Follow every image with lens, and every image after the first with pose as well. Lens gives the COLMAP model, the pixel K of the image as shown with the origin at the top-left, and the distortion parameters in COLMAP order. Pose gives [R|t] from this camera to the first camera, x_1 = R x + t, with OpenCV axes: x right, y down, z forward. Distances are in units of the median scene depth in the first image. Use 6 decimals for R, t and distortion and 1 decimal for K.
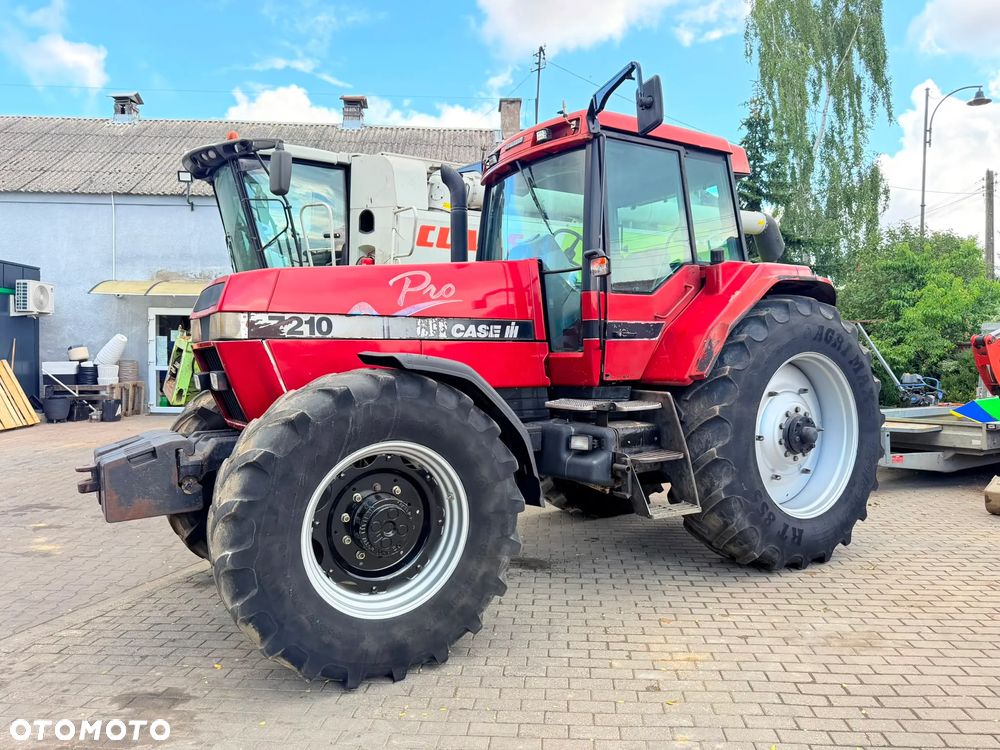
lens RADIAL K [[712.4, 0, 506.3], [0, 712.4, 369.4], [0, 0, 1]] dist [0.067161, -0.079543]
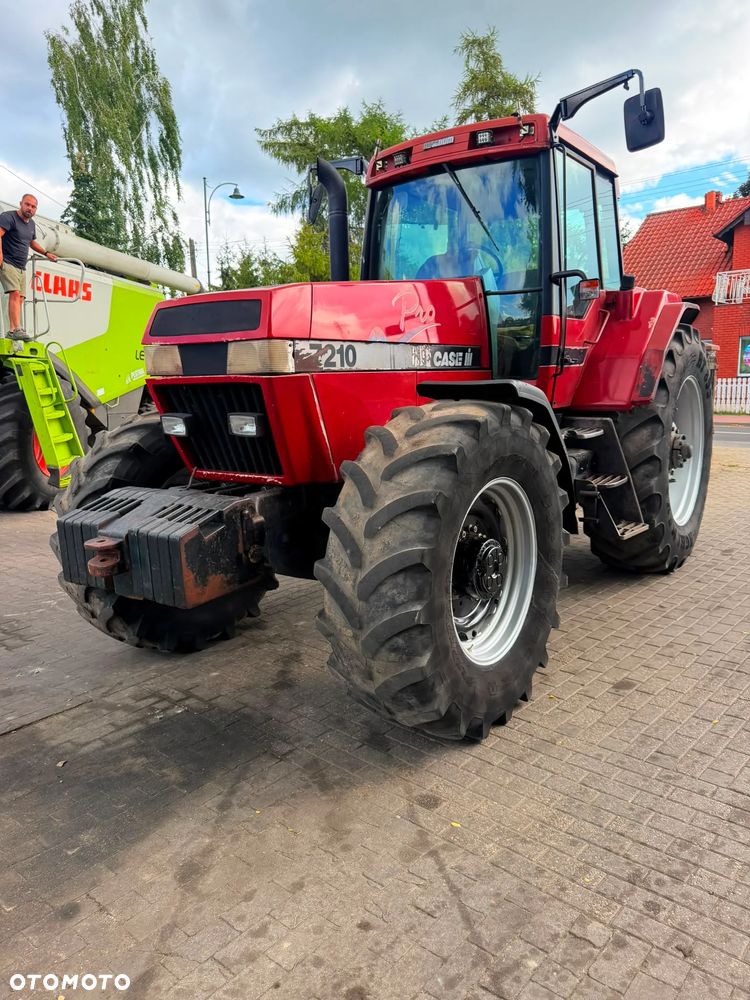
lens RADIAL K [[728.0, 0, 390.4], [0, 728.0, 499.8], [0, 0, 1]] dist [0.050164, -0.002808]
pose [[0.921435, -0.077168, 0.380791, -0.481783], [0.019270, 0.987948, 0.153582, -0.020267], [-0.388053, -0.134178, 0.911817, 0.140934]]
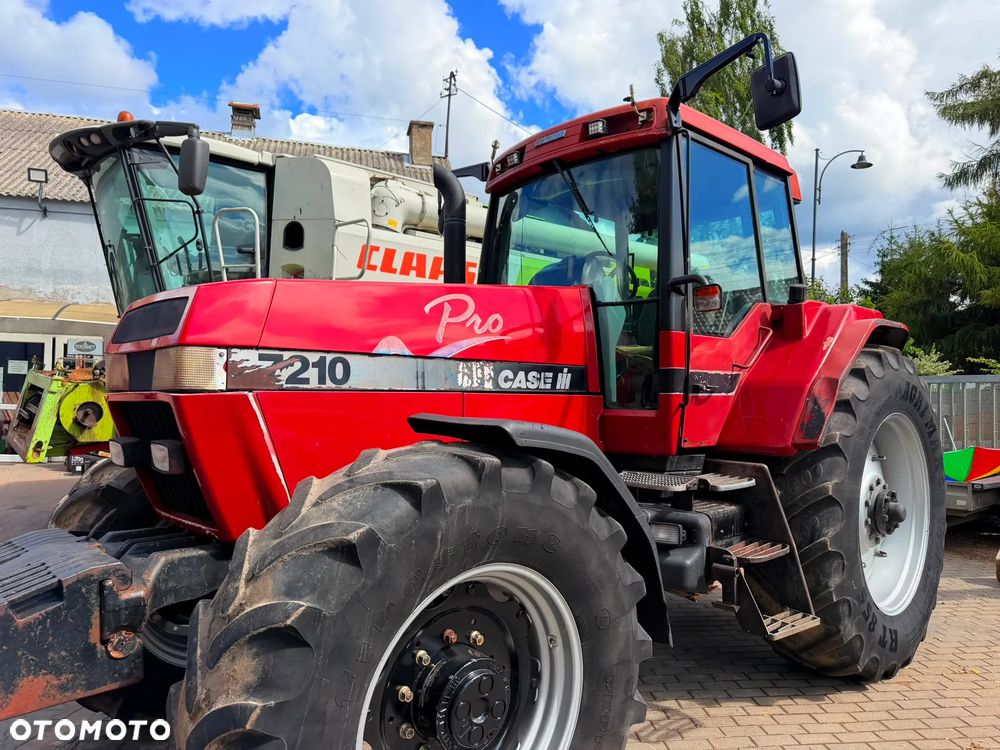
lens RADIAL K [[710.0, 0, 509.0], [0, 710.0, 378.7], [0, 0, 1]] dist [0.063624, -0.073940]
pose [[0.981977, 0.021495, 0.187772, -0.194103], [-0.014111, 0.999077, -0.040570, -0.025331], [-0.188471, 0.037189, 0.981374, 0.287802]]
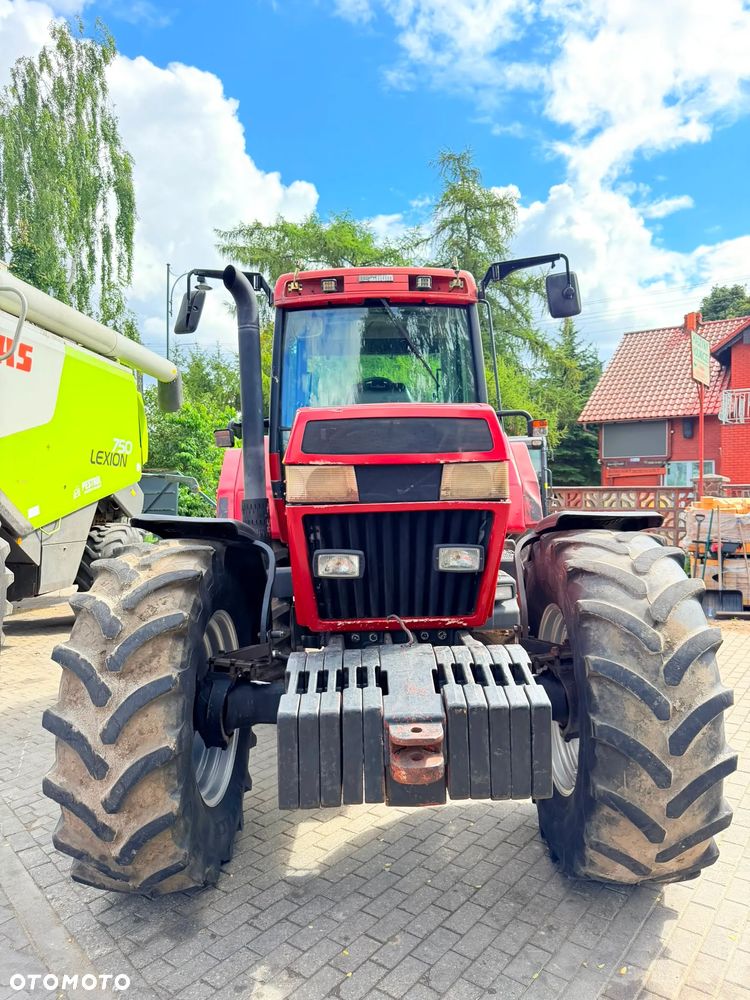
lens RADIAL K [[705.8, 0, 385.4], [0, 705.8, 492.8], [0, 0, 1]] dist [0.049415, -0.064893]
pose [[0.511146, -0.005664, 0.859475, -0.859763], [0.027295, 0.999581, -0.009645, -0.035941], [-0.859060, 0.028390, 0.511086, 0.599334]]
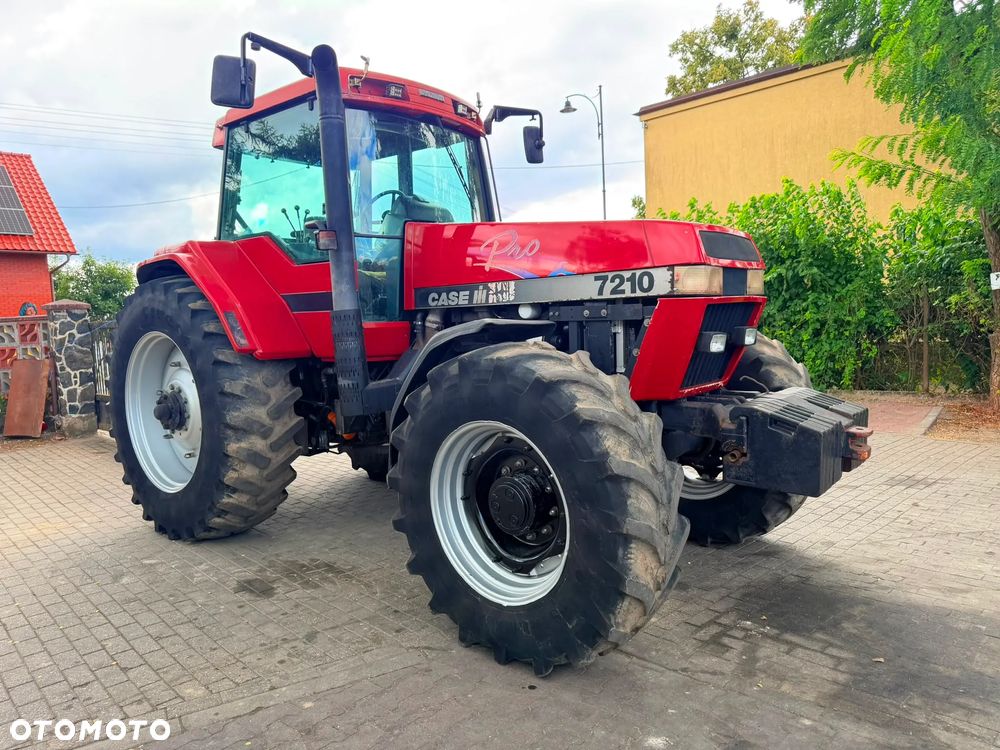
lens RADIAL K [[710.5, 0, 513.6], [0, 710.5, 368.2], [0, 0, 1]] dist [0.067298, -0.073575]
pose [[-0.321799, -0.051465, 0.945408, -1.045041], [0.048779, 0.996294, 0.070838, -0.022177], [-0.945551, 0.068912, -0.318096, 1.370166]]
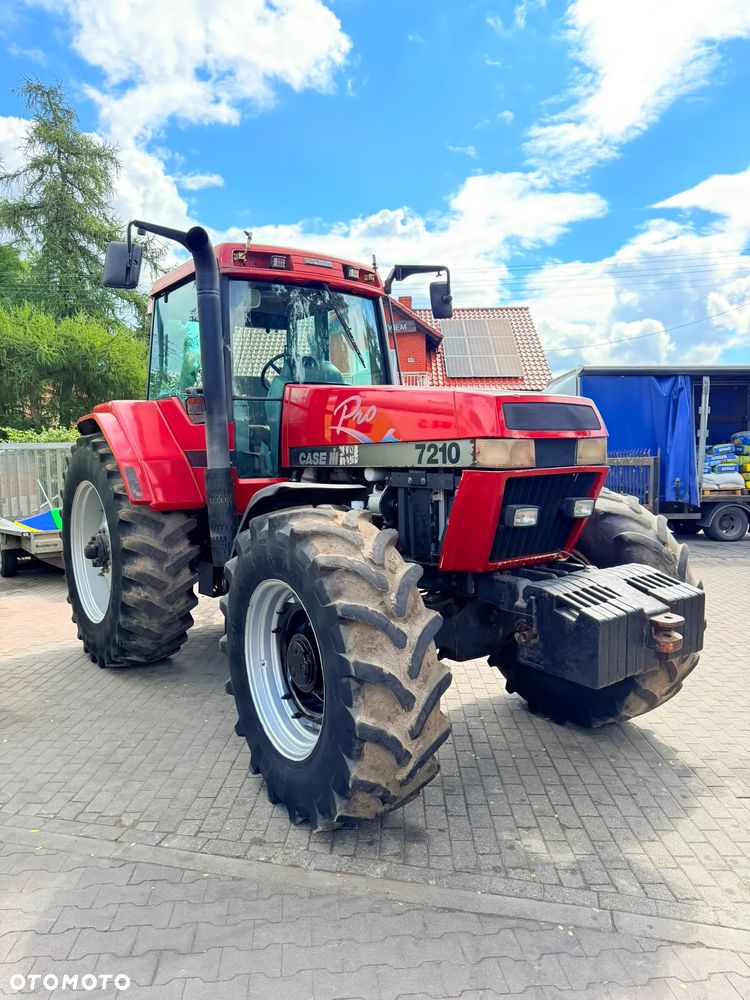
lens RADIAL K [[710.5, 0, 374.8], [0, 710.5, 492.1], [0, 0, 1]] dist [0.067298, -0.073575]
pose [[-0.078630, -0.048606, 0.995718, -1.114478], [0.035821, 0.998028, 0.051548, -0.053616], [-0.996260, 0.039721, -0.076734, 1.131759]]
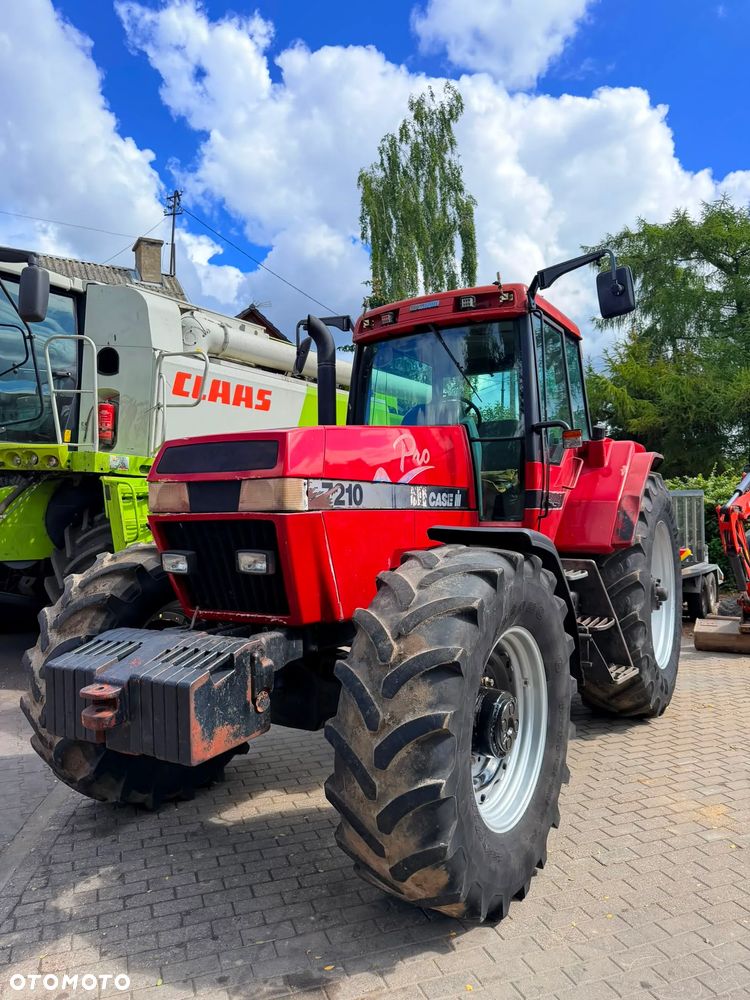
lens RADIAL K [[710.5, 0, 374.8], [0, 710.5, 492.1], [0, 0, 1]] dist [0.067298, -0.073575]
pose [[0.897872, 0.015594, 0.439981, -0.530414], [0.005244, 0.998923, -0.046104, -0.021063], [-0.440226, 0.043703, 0.896823, 0.193578]]
